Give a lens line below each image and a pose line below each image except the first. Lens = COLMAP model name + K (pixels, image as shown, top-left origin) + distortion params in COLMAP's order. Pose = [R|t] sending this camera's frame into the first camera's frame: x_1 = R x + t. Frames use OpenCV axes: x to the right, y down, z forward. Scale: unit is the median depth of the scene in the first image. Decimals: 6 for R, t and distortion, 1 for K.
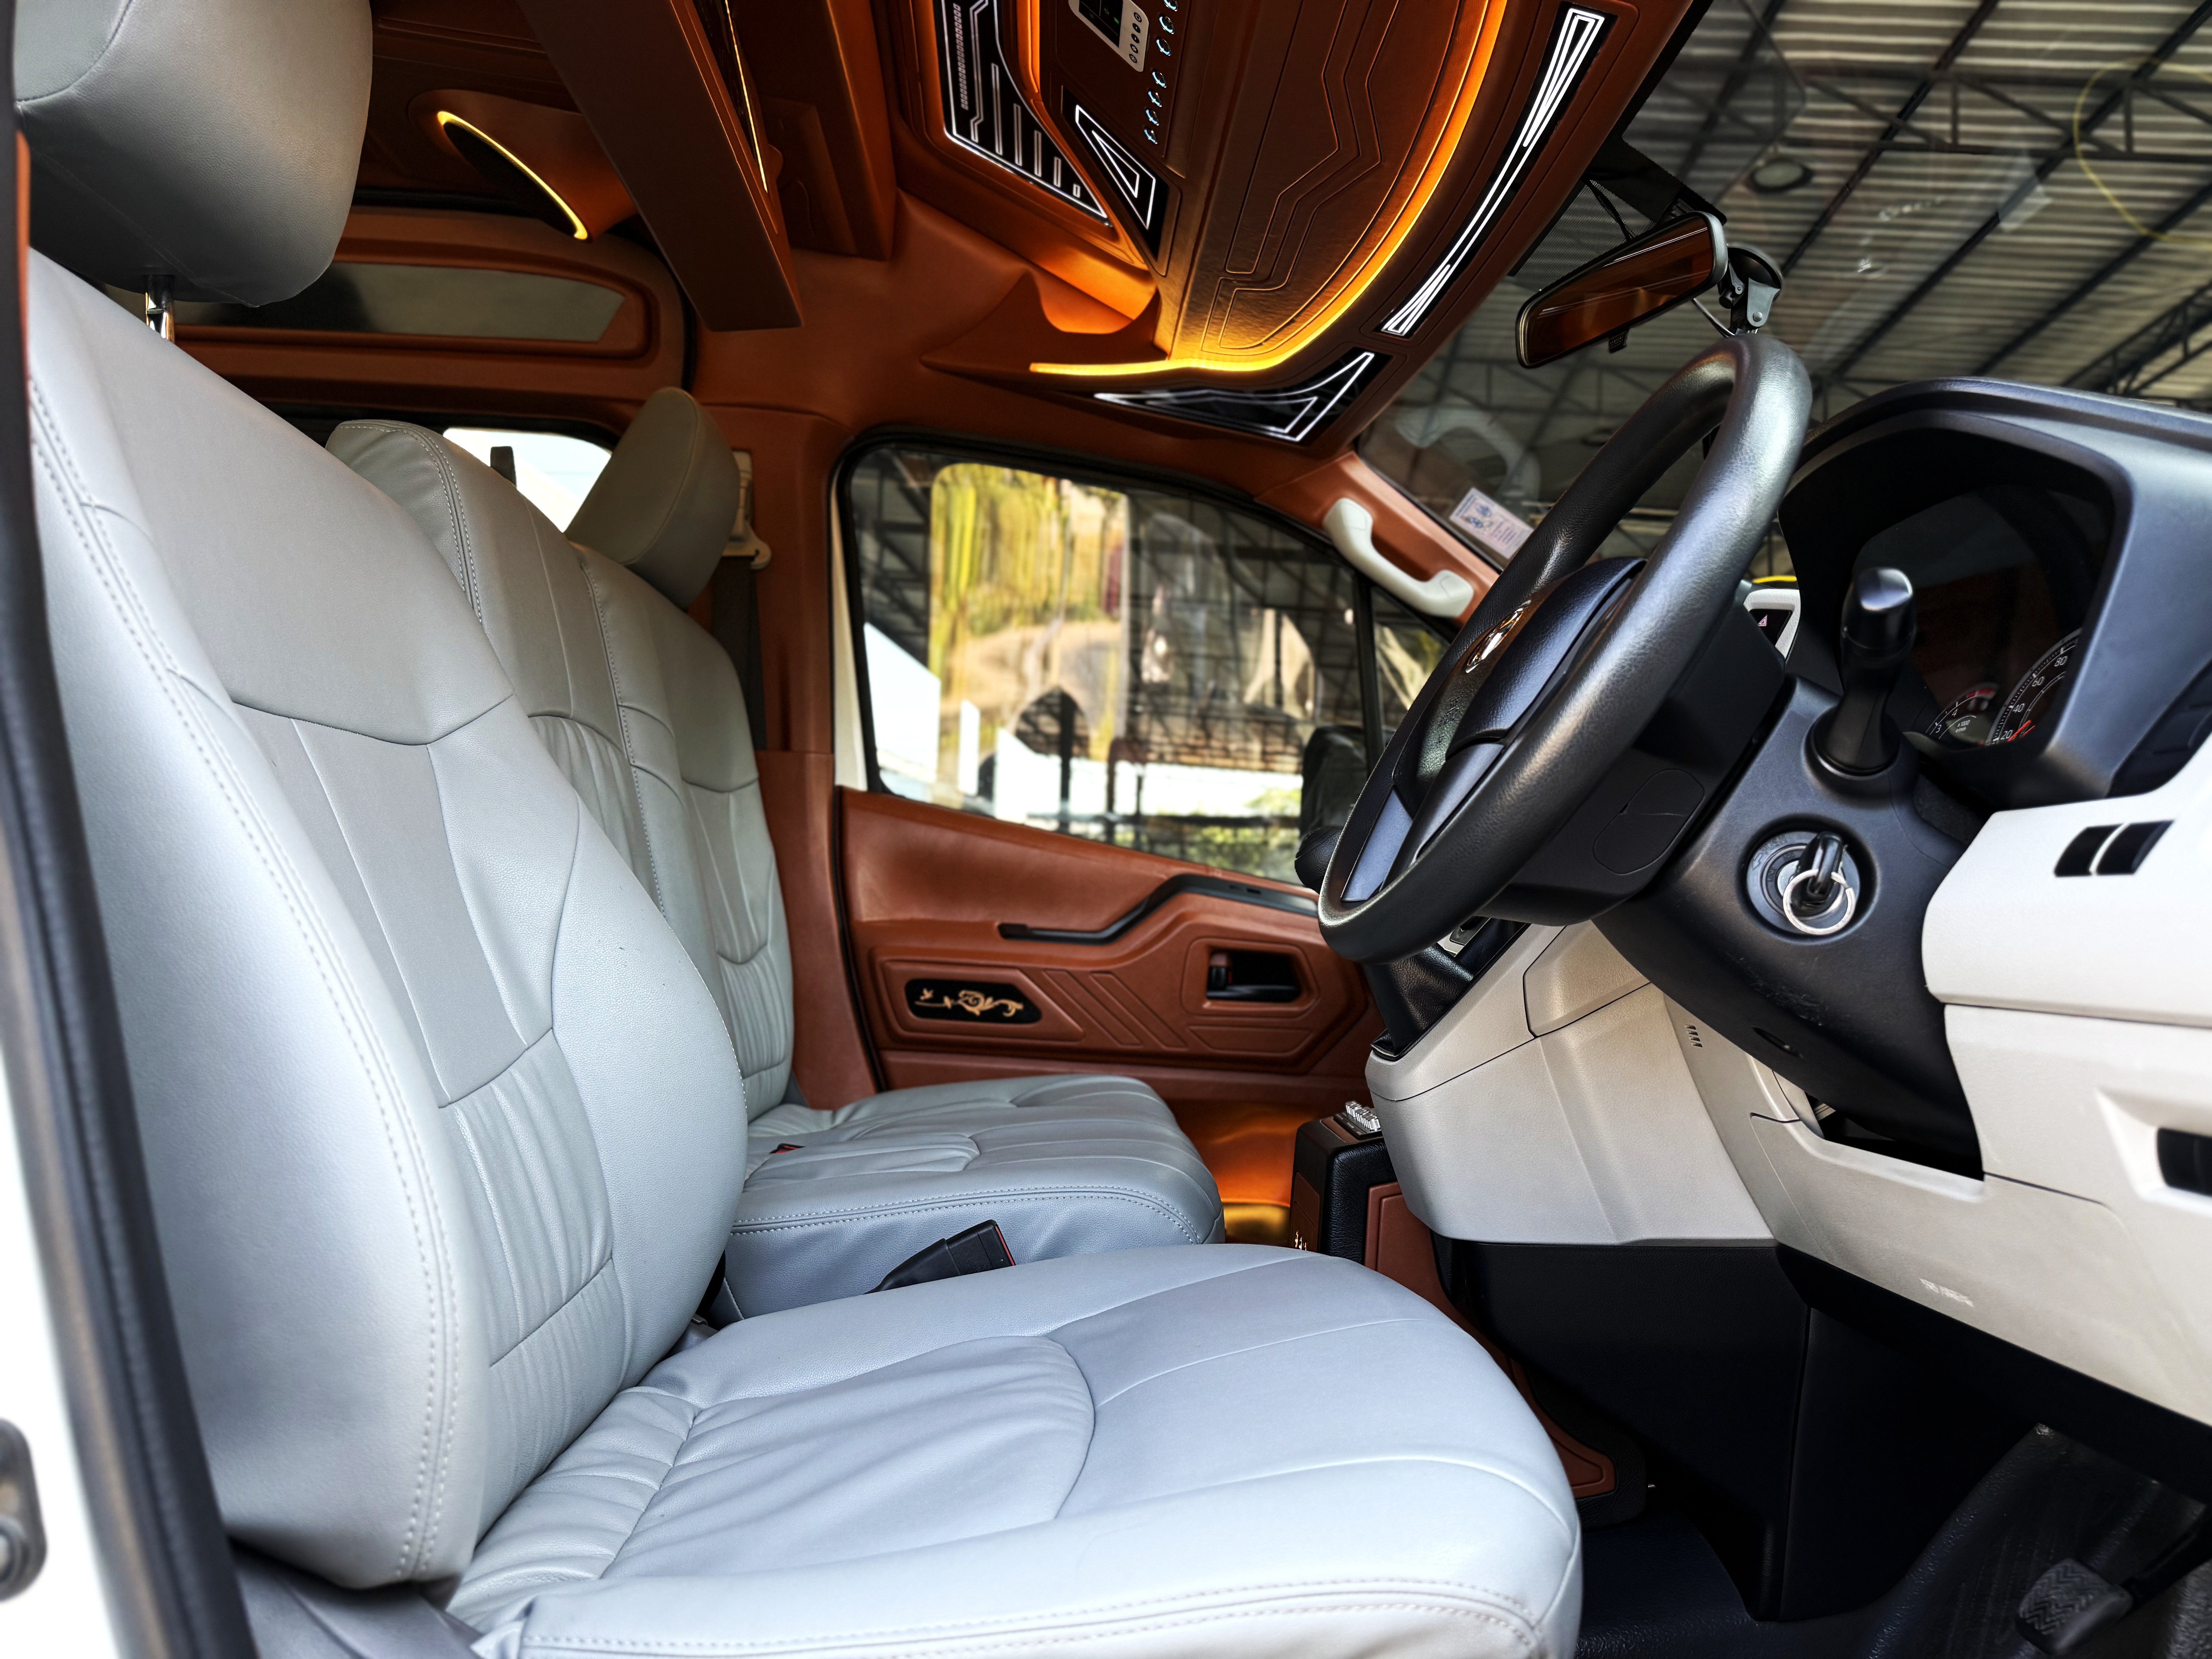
lens RADIAL K [[1551.7, 0, 1106.0], [0, 1551.7, 829.5], [0, 0, 1]] dist [0.045980, -0.076839]
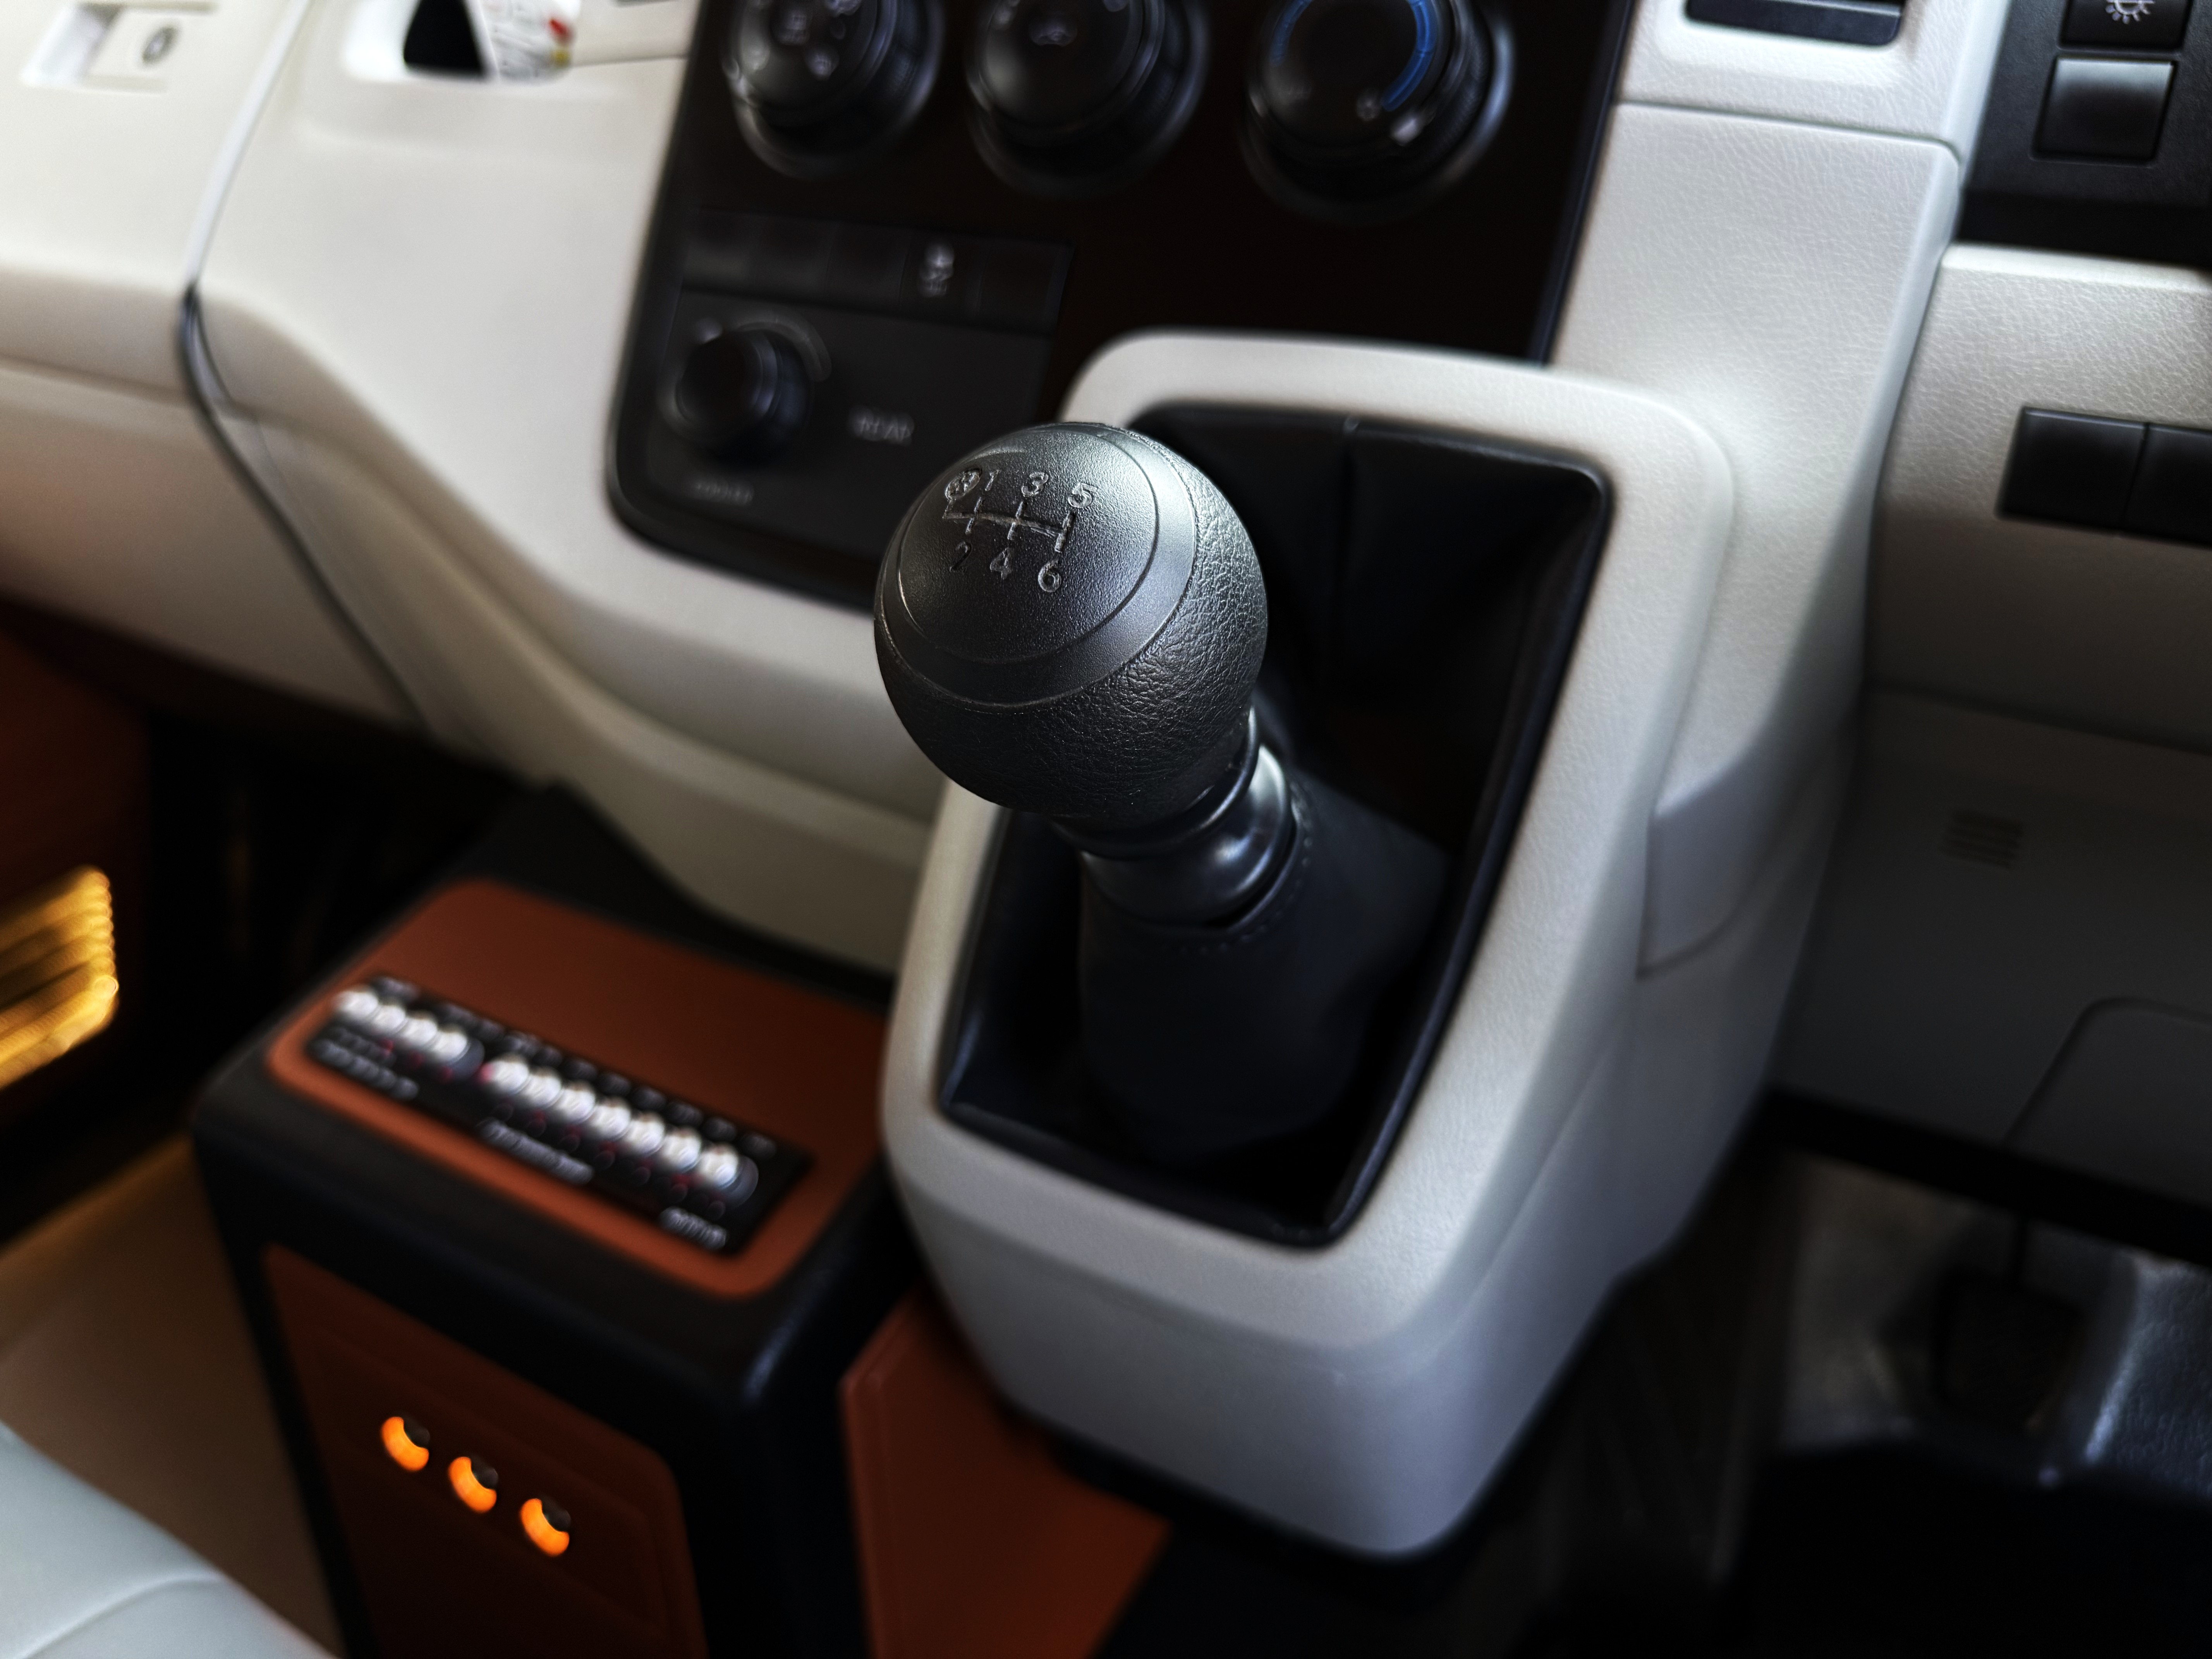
lens RADIAL K [[1551.7, 0, 1106.0], [0, 1551.7, 829.5], [0, 0, 1]] dist [0.045980, -0.076839]
pose [[0.478928, -0.467215, 0.743194, -0.000431], [-0.056163, 0.828561, 0.557074, -0.038778], [-0.876056, -0.308539, 0.370581, 0.524540]]
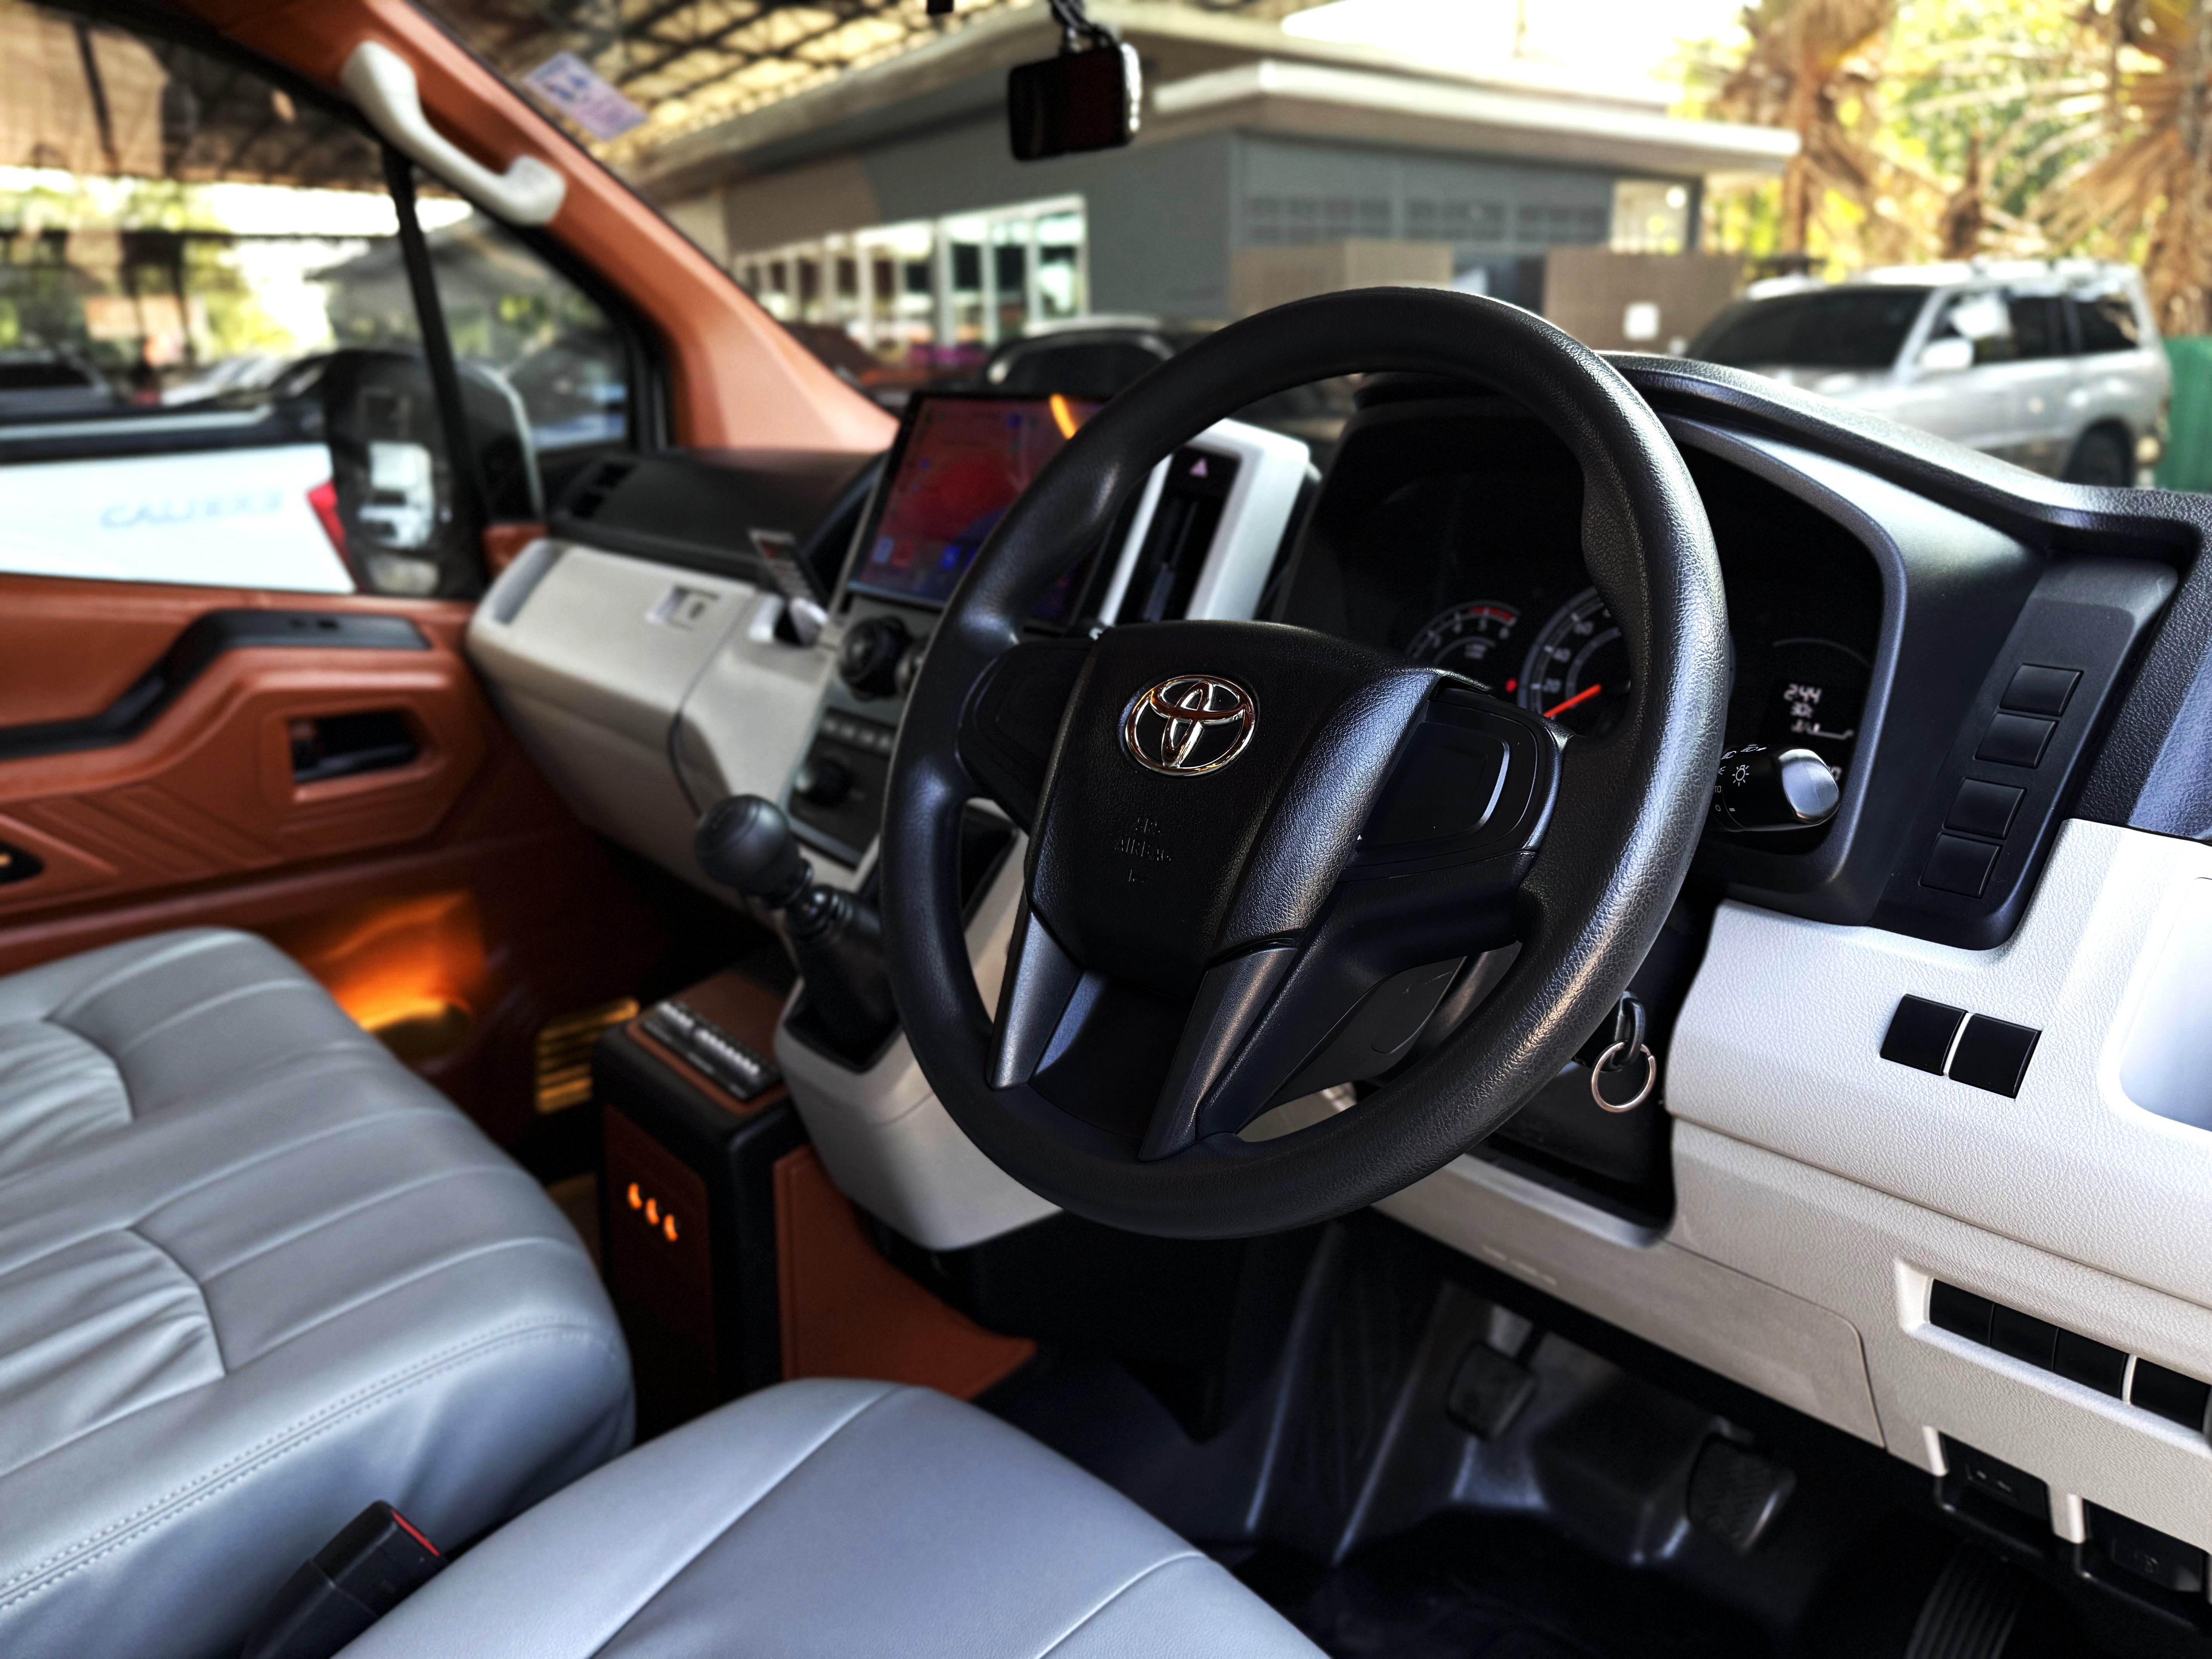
lens RADIAL K [[1551.7, 0, 1106.0], [0, 1551.7, 829.5], [0, 0, 1]] dist [0.045980, -0.076839]
pose [[0.769844, -0.227407, 0.596344, -0.088983], [0.000938, 0.934771, 0.355250, -0.137919], [-0.638232, -0.272928, 0.719841, 0.211677]]
